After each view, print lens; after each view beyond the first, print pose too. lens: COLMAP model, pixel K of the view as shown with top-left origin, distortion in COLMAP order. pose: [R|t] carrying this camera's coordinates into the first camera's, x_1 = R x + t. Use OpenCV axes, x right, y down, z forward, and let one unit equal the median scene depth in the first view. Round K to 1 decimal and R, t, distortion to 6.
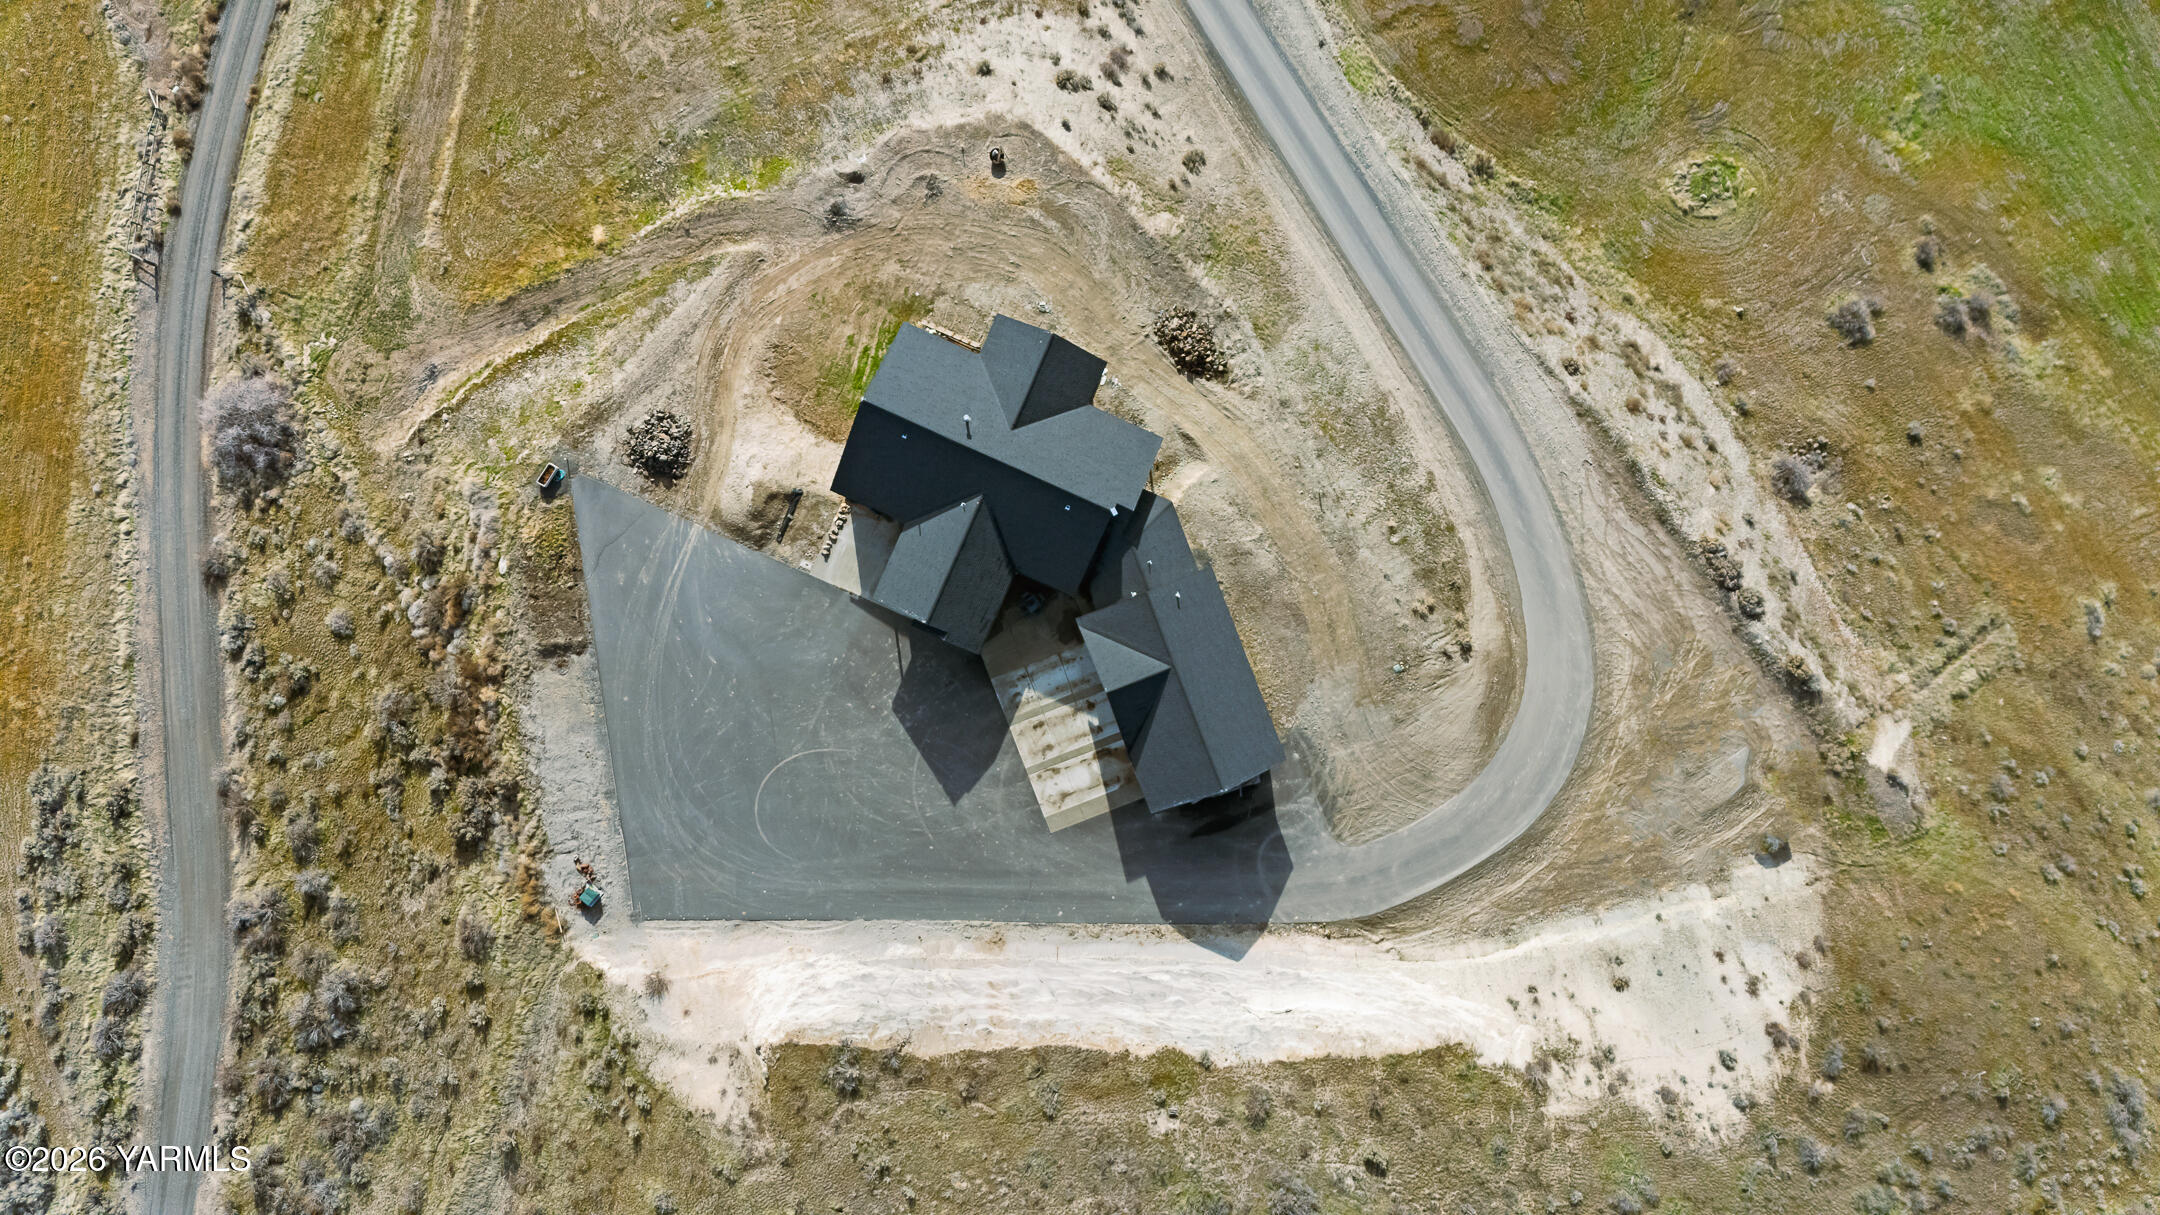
lens RADIAL K [[1561.0, 0, 1080.0], [0, 1561.0, 607.5], [0, 0, 1]] dist [0.096236, -0.093586]
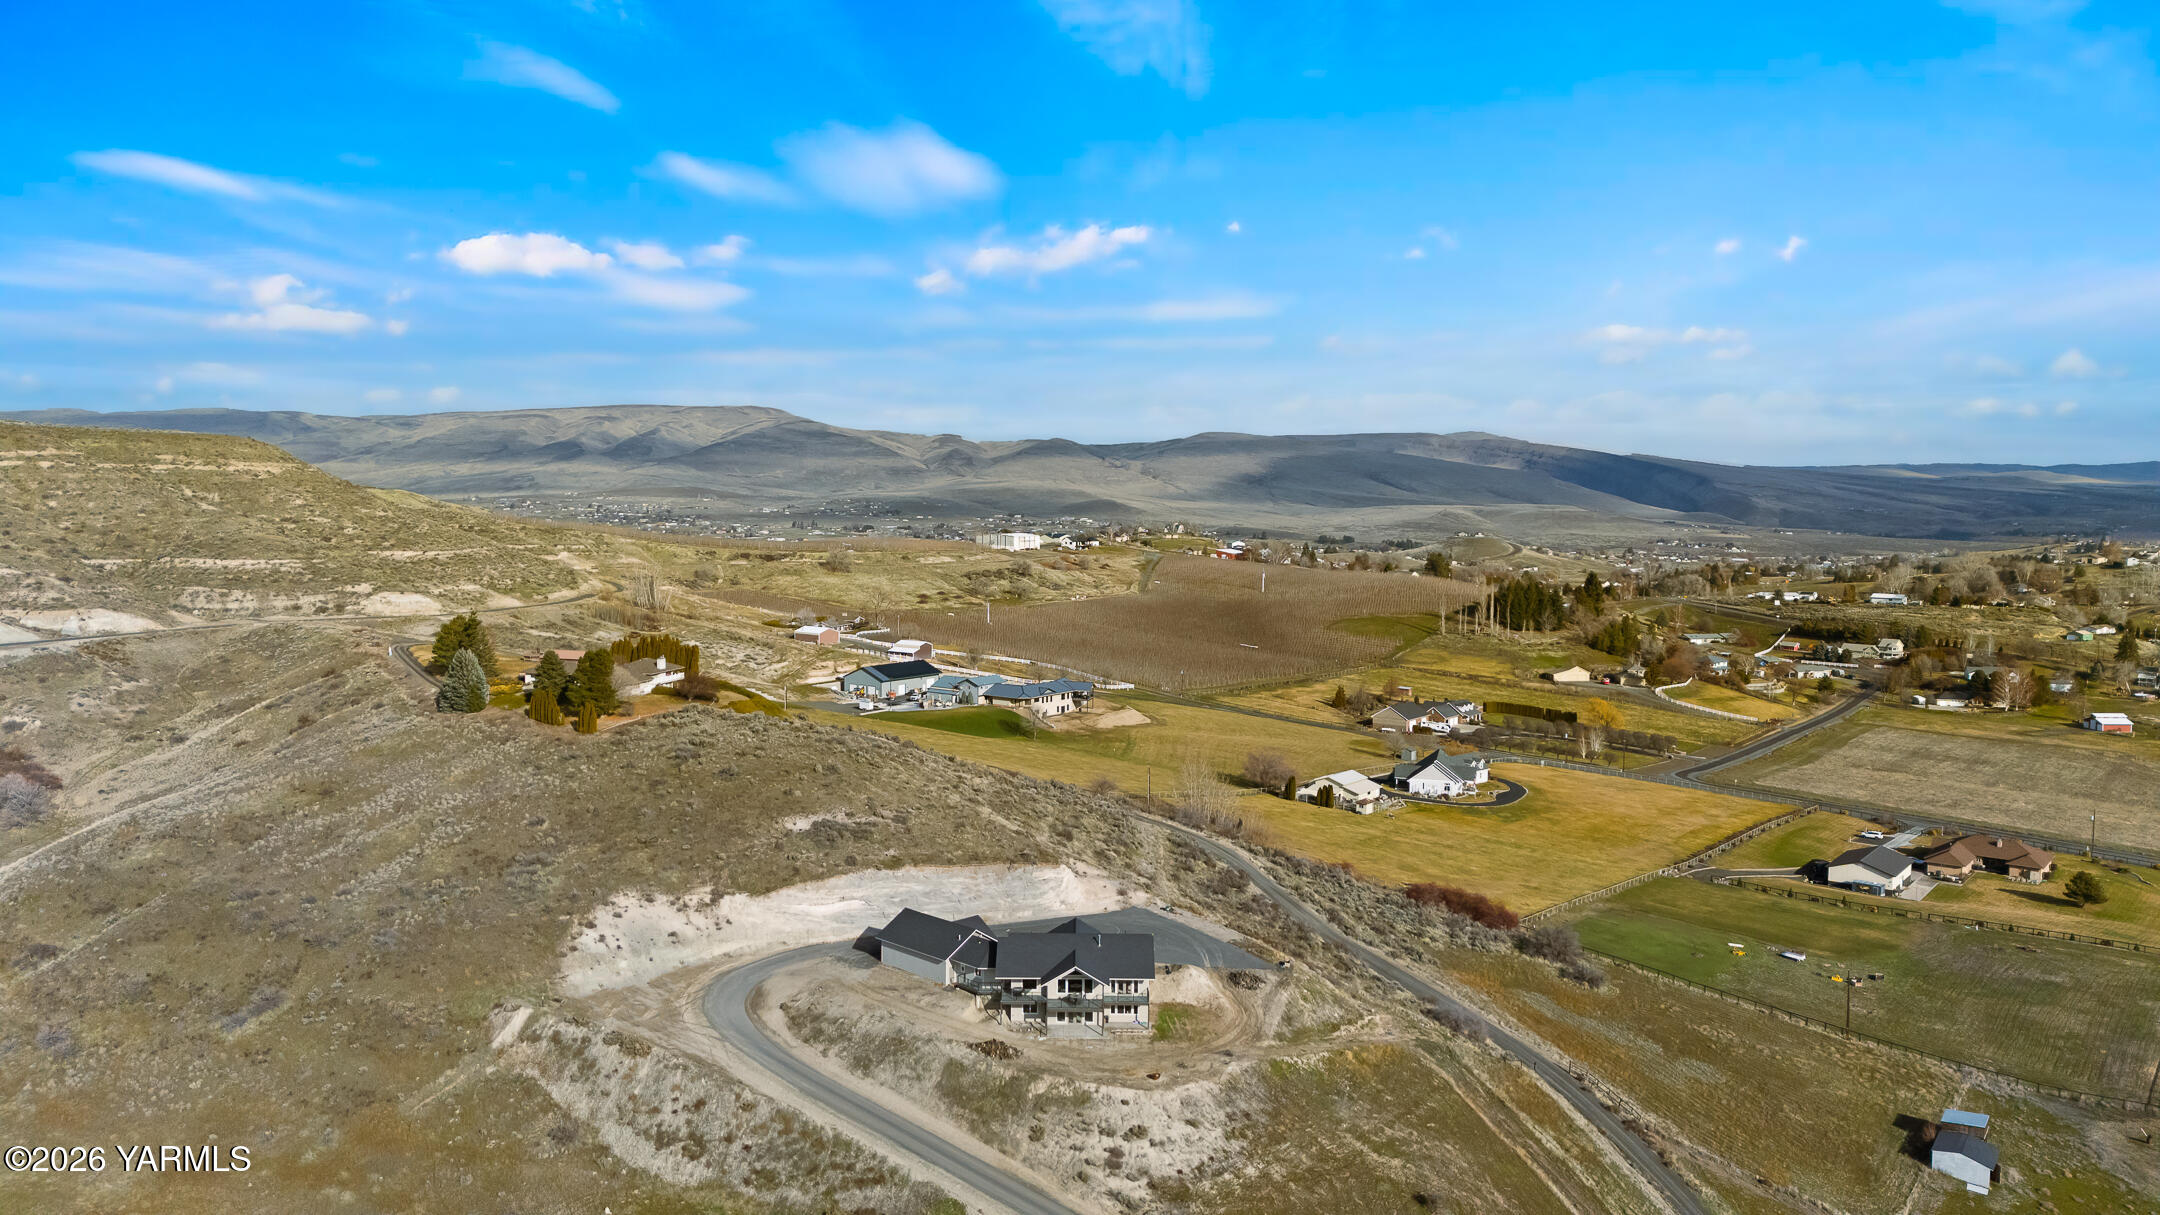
lens RADIAL K [[1561.0, 0, 1080.0], [0, 1561.0, 607.5], [0, 0, 1]] dist [0.096236, -0.093586]
pose [[-0.914075, -0.017834, -0.405152, 0.668015], [-0.402048, -0.091051, 0.911080, -1.664212], [-0.053137, 0.995687, 0.076058, 0.427207]]
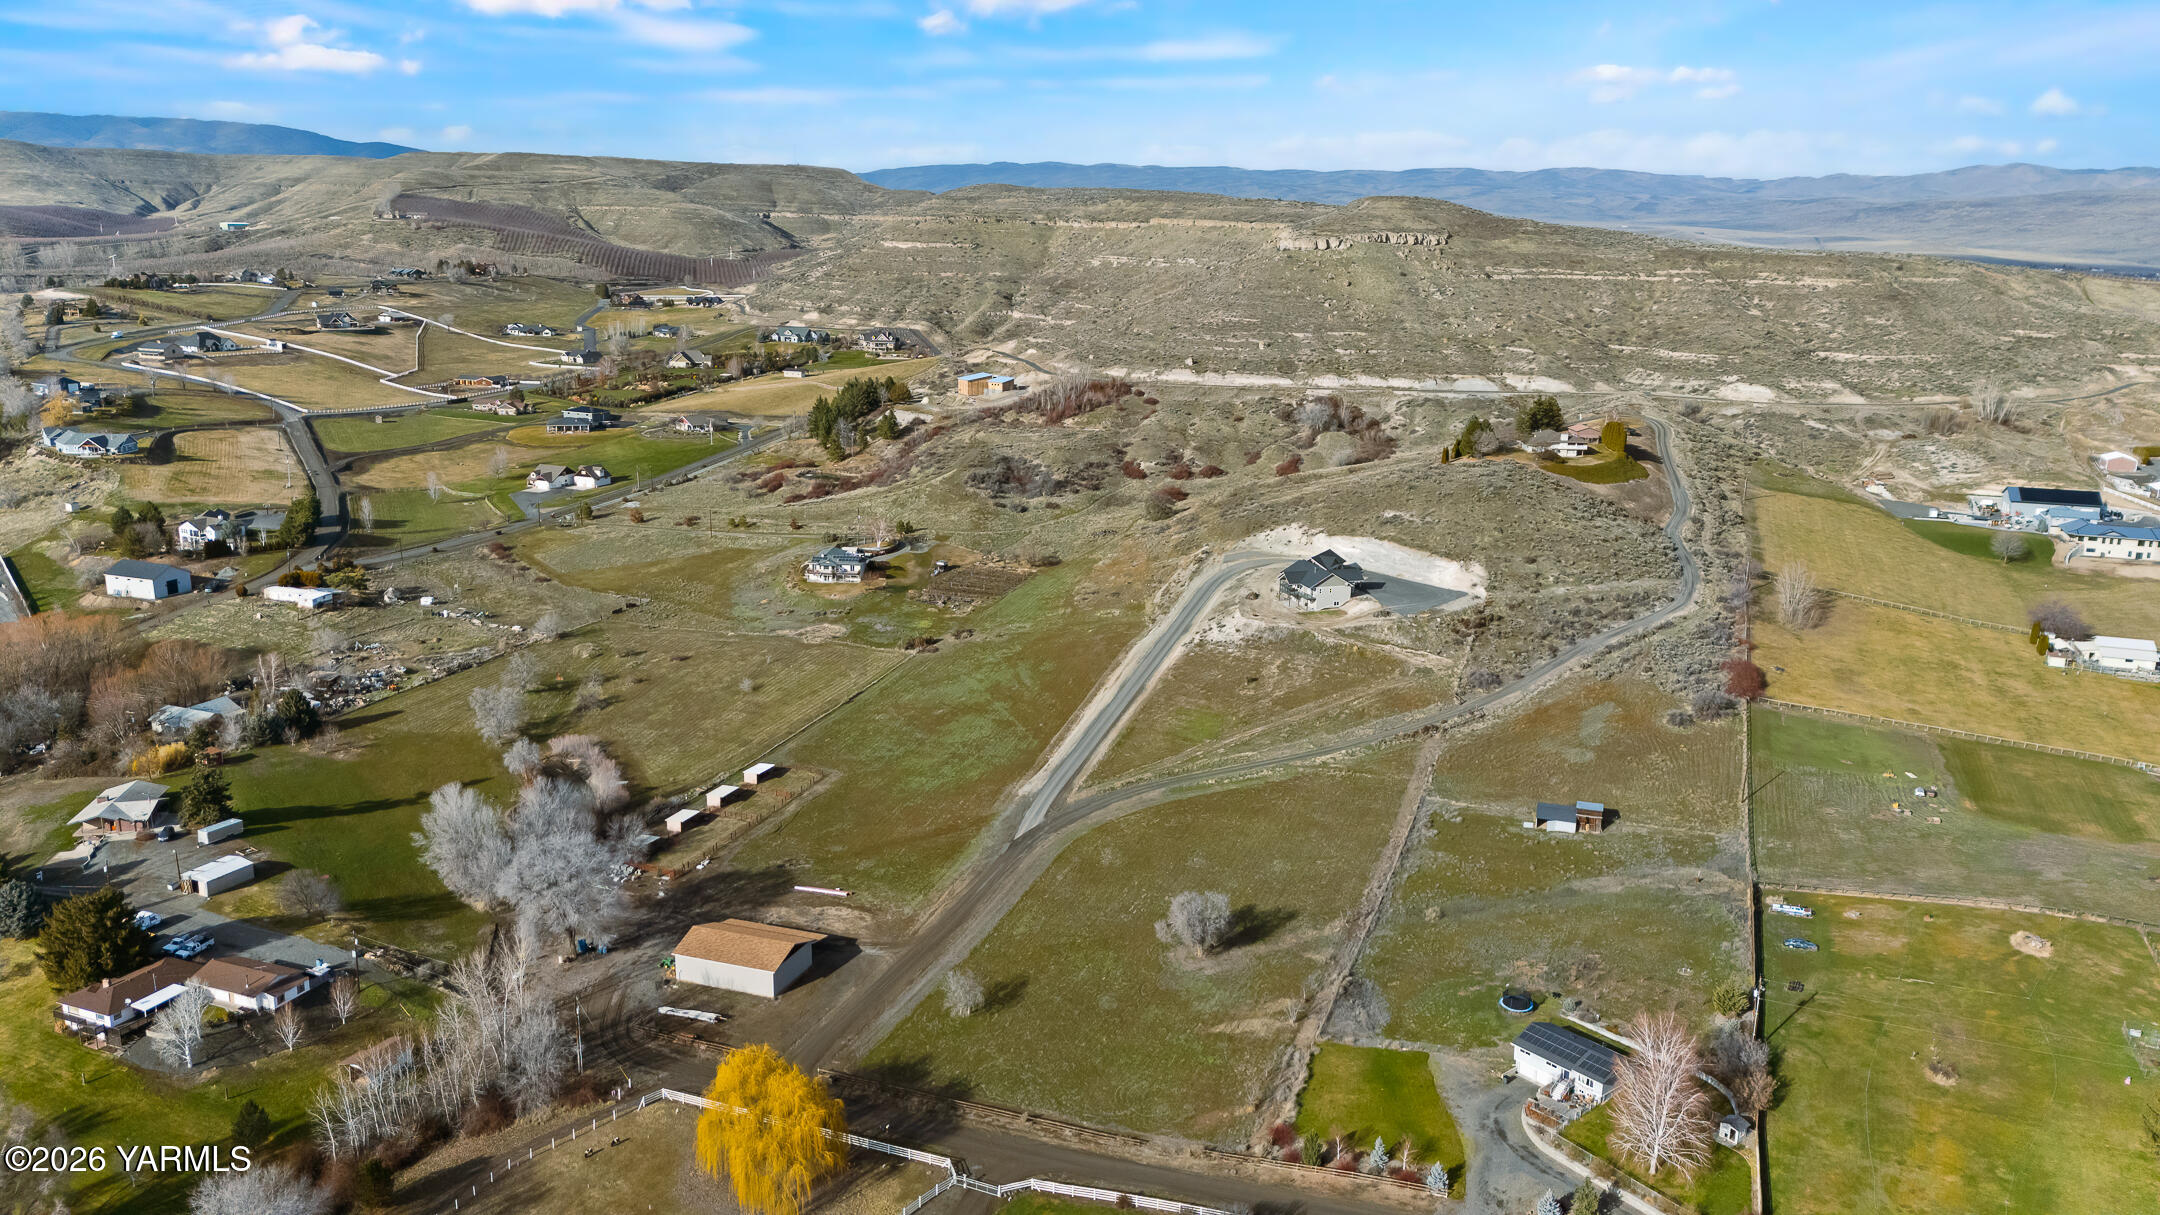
lens RADIAL K [[1561.0, 0, 1080.0], [0, 1561.0, 607.5], [0, 0, 1]] dist [0.096236, -0.093586]
pose [[-0.640738, -0.230575, 0.732318, -2.411025], [0.767326, -0.160265, 0.620908, -2.820728], [-0.025801, 0.959766, 0.279614, 0.006498]]
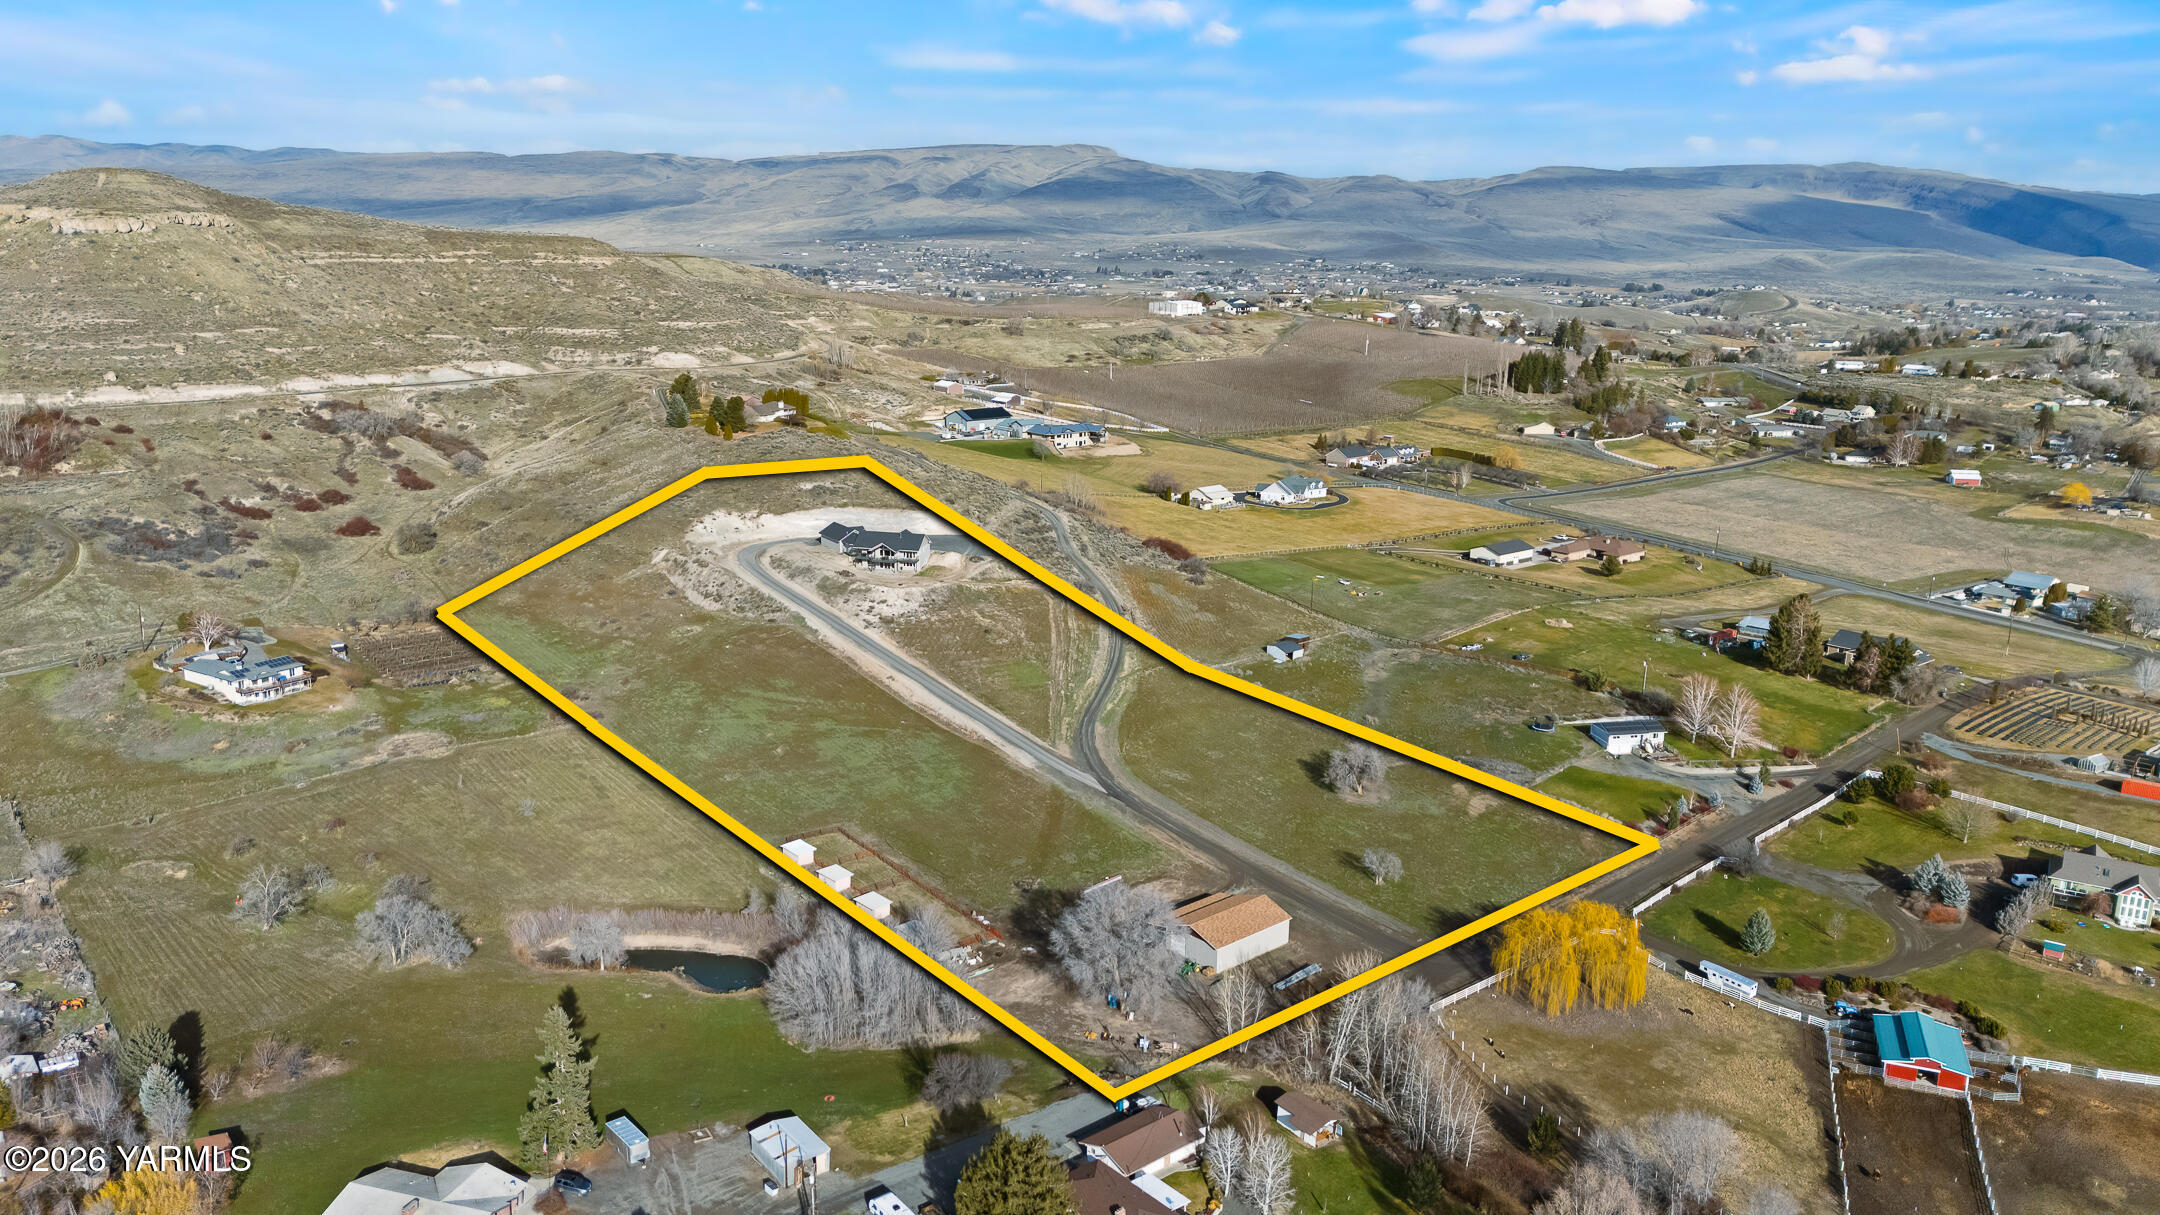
lens RADIAL K [[1561.0, 0, 1080.0], [0, 1561.0, 607.5], [0, 0, 1]] dist [0.096236, -0.093586]
pose [[-0.978368, -0.002599, -0.206854, 0.306525], [-0.199439, -0.253751, 0.946485, -3.990716], [-0.054949, 0.967266, 0.247744, 0.102922]]
